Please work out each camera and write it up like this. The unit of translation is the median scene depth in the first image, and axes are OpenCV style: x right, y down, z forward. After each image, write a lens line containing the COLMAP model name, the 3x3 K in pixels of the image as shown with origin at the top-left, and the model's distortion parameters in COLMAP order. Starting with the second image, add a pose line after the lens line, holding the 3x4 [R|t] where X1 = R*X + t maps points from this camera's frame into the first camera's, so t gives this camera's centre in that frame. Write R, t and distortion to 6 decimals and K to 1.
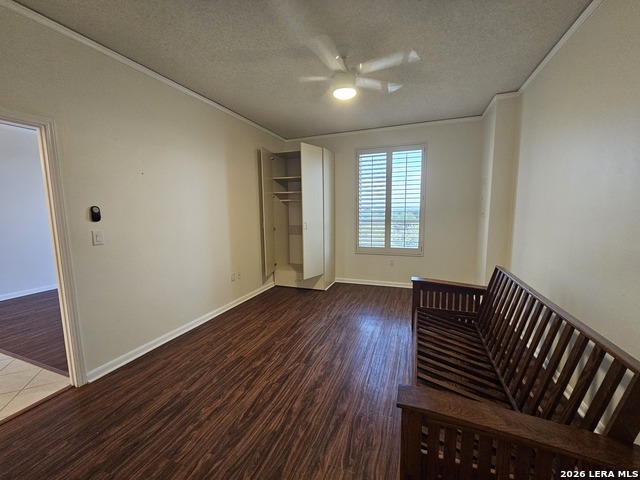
lens RADIAL K [[260.6, 0, 322.9], [0, 260.6, 239.0], [0, 0, 1]] dist [-0.003948, 0.000861]
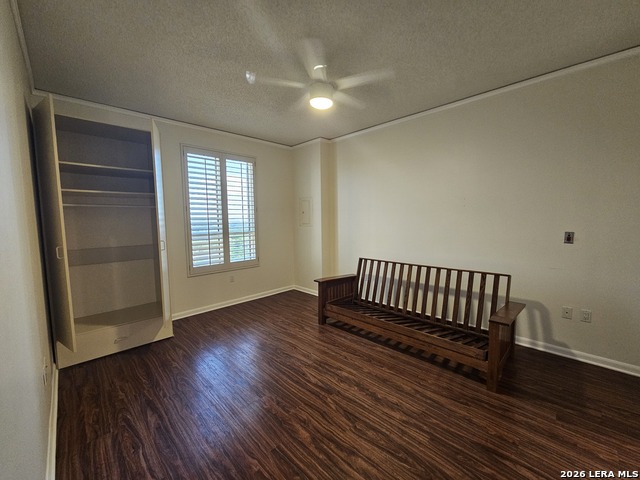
lens RADIAL K [[260.6, 0, 322.5], [0, 260.6, 240.9], [0, 0, 1]] dist [-0.003948, 0.000861]
pose [[0.425391, -0.067353, 0.902500, -0.440525], [0.108076, 0.993871, 0.023231, -0.029967], [-0.898533, 0.087656, 0.430063, 0.319385]]
